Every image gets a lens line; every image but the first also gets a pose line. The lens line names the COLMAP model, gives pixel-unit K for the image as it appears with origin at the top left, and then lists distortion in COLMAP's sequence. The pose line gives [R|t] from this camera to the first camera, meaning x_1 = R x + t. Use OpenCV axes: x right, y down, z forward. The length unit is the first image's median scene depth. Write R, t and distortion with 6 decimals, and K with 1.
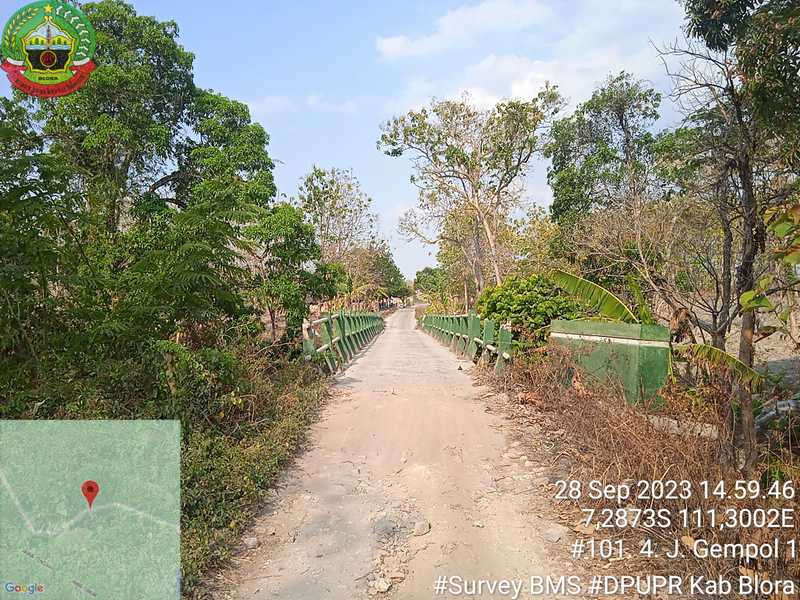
lens RADIAL K [[657.8, 0, 402.8], [0, 657.8, 304.0], [0, 0, 1]] dist [0.068231, -0.087198]
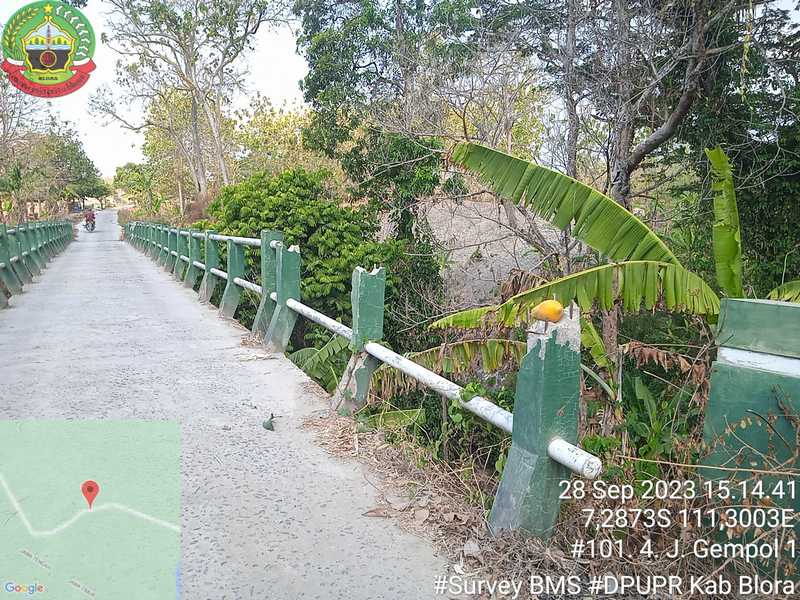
lens RADIAL K [[657.5, 0, 400.3], [0, 657.5, 303.3], [0, 0, 1]] dist [0.064826, -0.070570]
pose [[0.913487, -0.050287, 0.403748, 0.000891], [-0.008754, 0.989674, 0.143069, -0.001660], [-0.406774, -0.134226, 0.903614, 0.133681]]
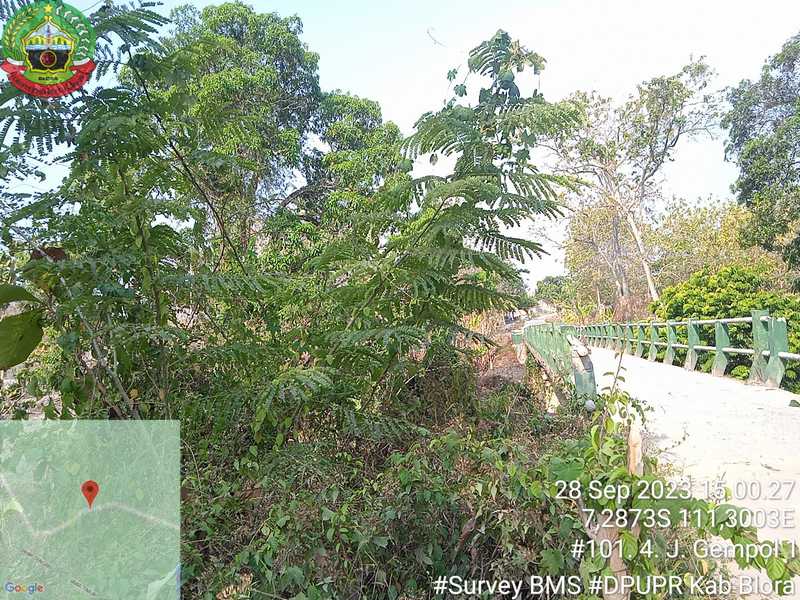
lens RADIAL K [[660.9, 0, 403.1], [0, 660.9, 306.7], [0, 0, 1]] dist [0.023818, -0.007369]
pose [[0.983036, -0.065931, -0.171154, -0.032720], [0.062497, 0.997722, -0.025385, -0.000095], [0.172438, 0.014258, 0.984917, 0.064018]]
